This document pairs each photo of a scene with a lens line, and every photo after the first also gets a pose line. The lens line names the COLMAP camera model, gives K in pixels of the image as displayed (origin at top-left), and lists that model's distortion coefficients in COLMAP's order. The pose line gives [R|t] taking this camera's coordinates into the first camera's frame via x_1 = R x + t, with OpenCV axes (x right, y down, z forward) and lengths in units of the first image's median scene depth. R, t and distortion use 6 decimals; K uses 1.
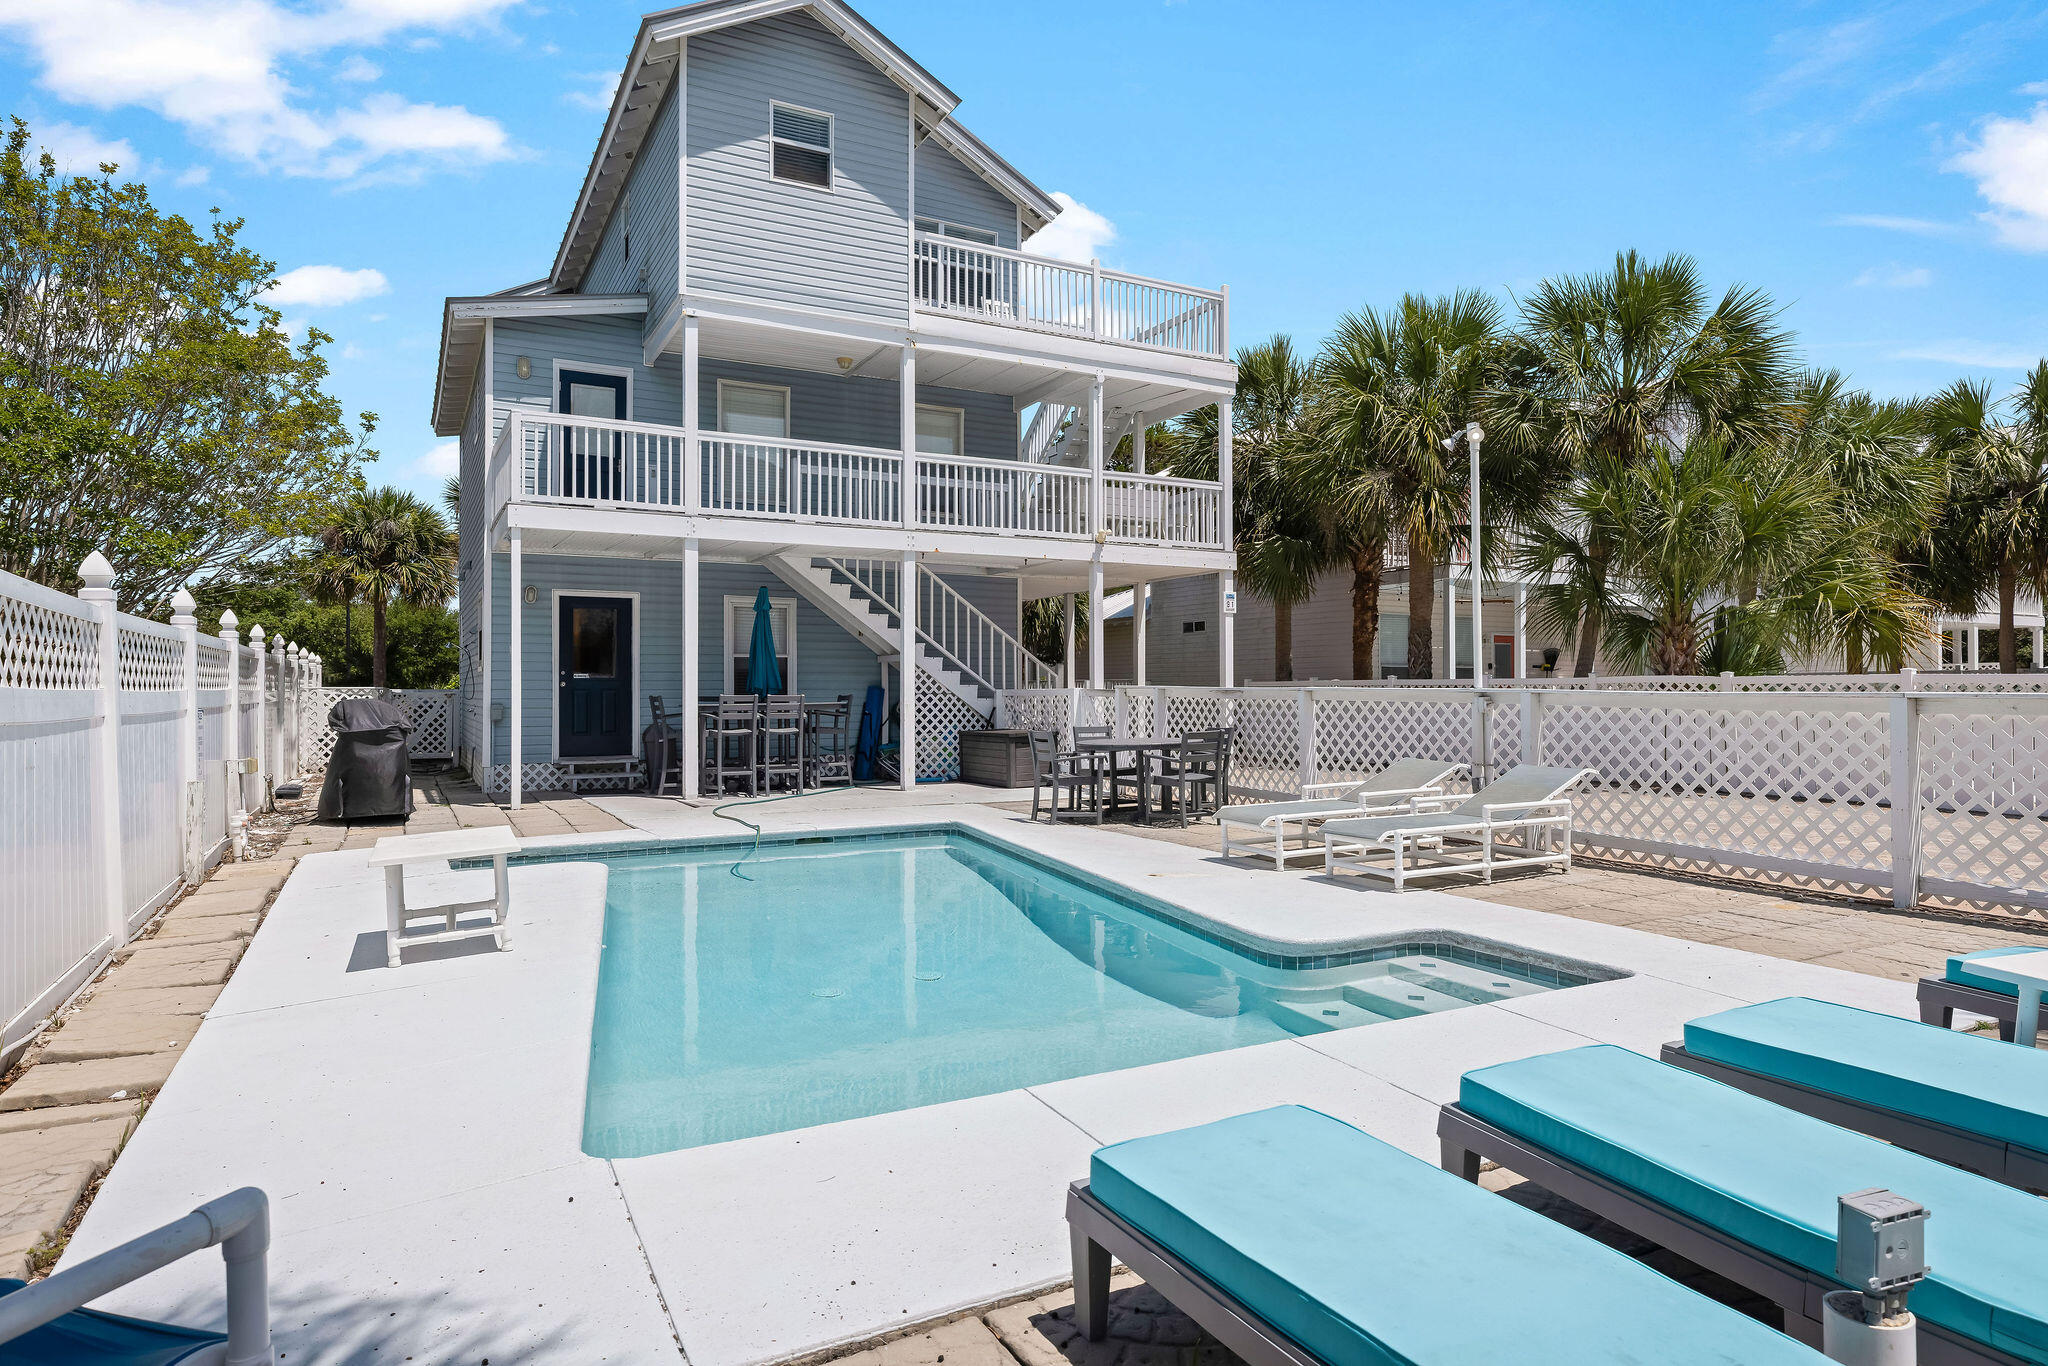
lens RADIAL K [[1174.0, 0, 1024.0], [0, 1174.0, 683.0], [0, 0, 1]] dist [-0.001887, 0.000916]
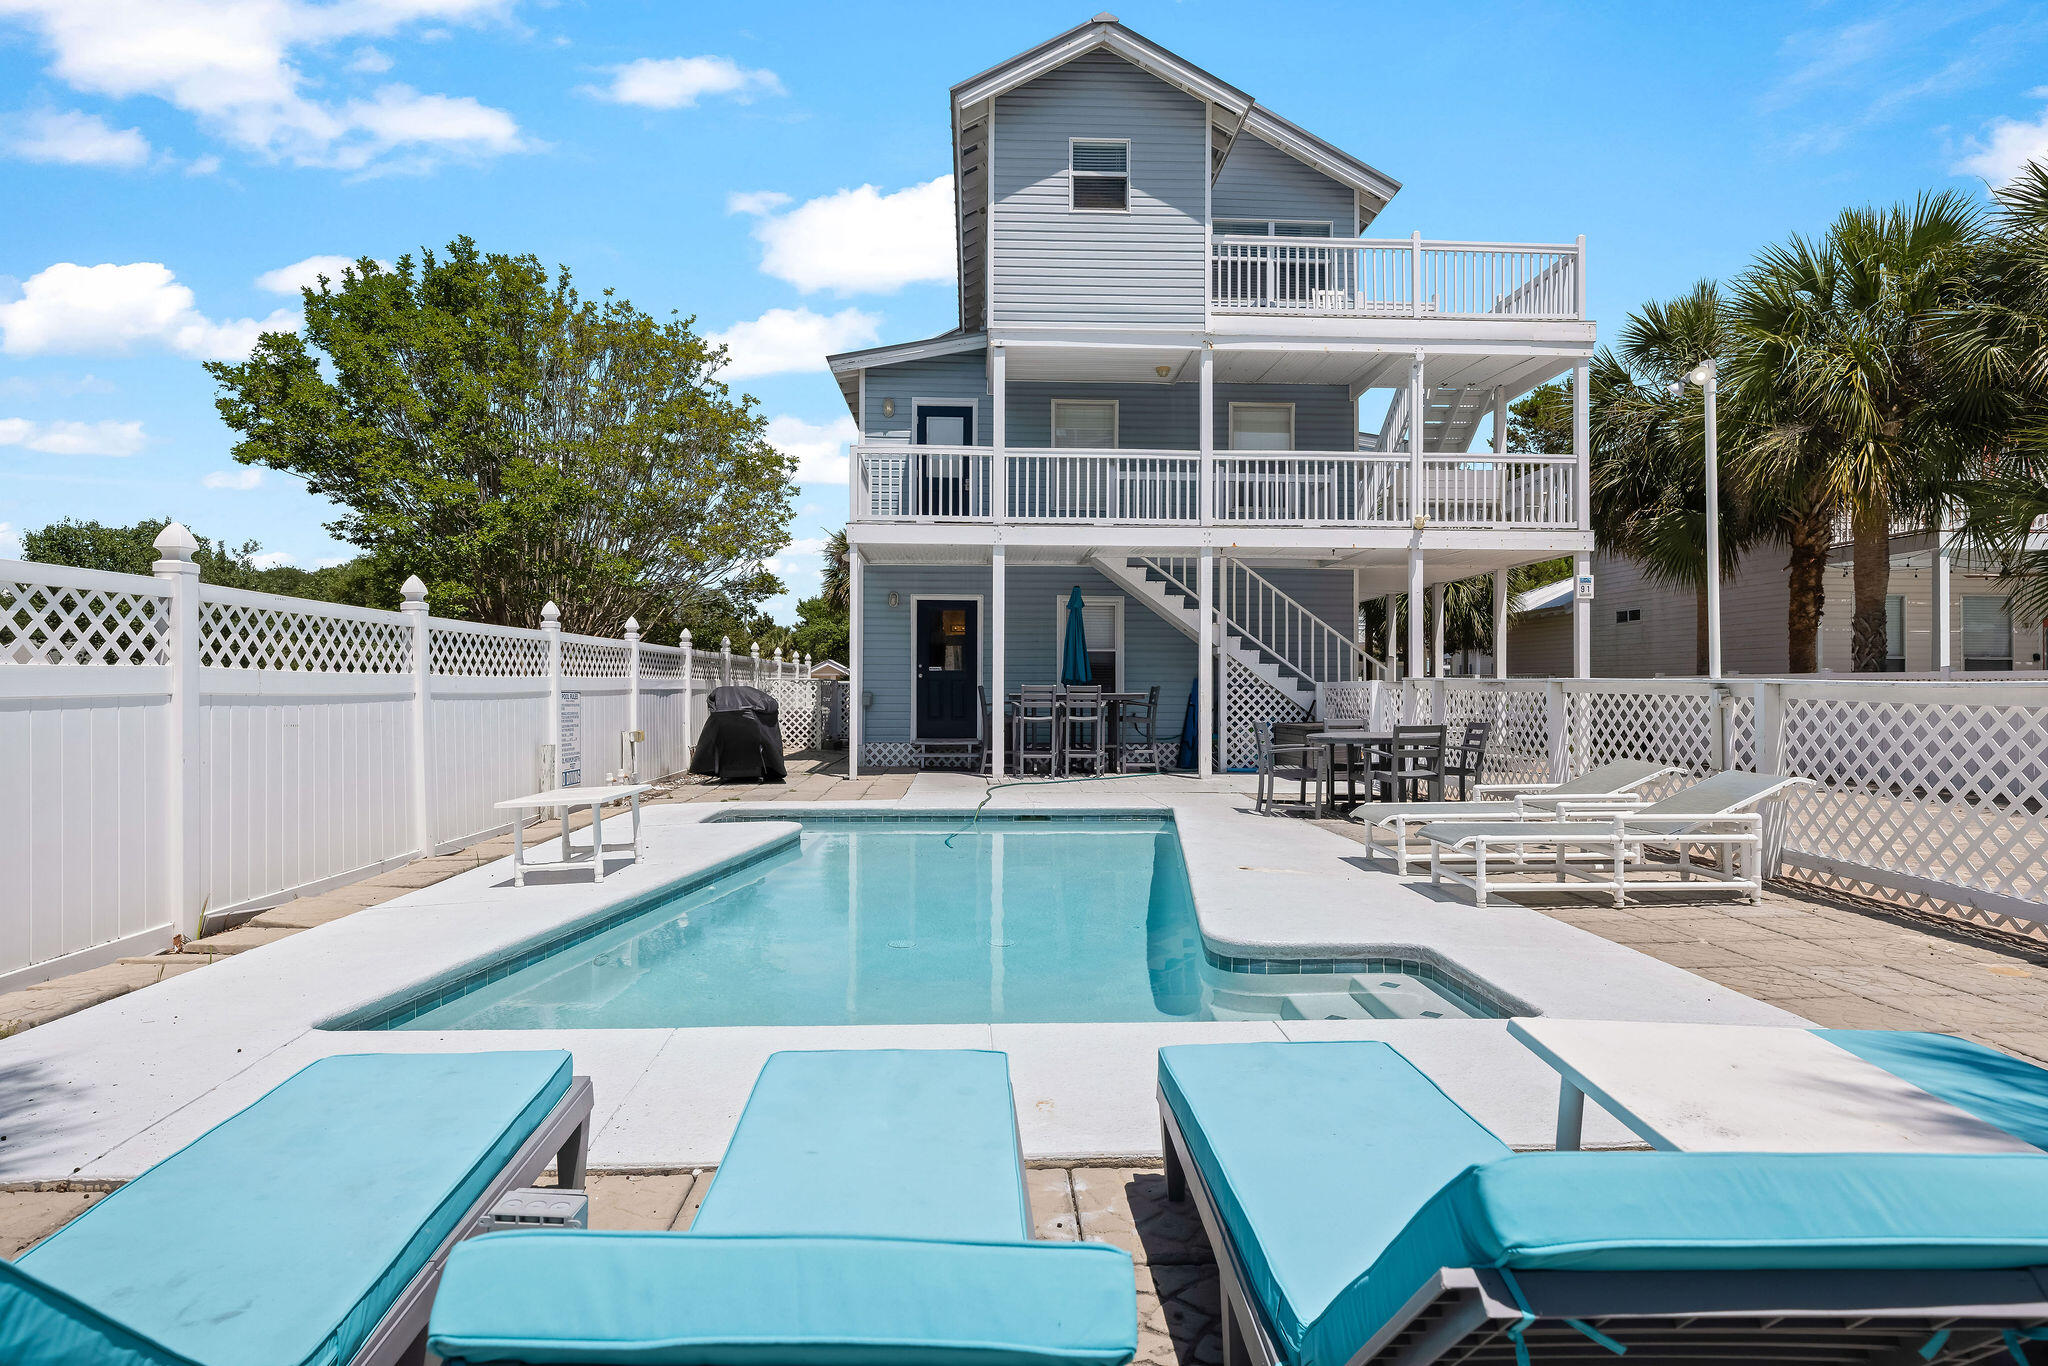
lens RADIAL K [[1113.0, 0, 1024.0], [0, 1113.0, 683.0], [0, 0, 1]] dist [-0.002712, 0.000296]
pose [[0.901446, 0.004098, -0.432872, 0.176402], [-0.002912, 0.999990, 0.003401, 0.004041], [0.432882, -0.001805, 0.901449, 0.047433]]
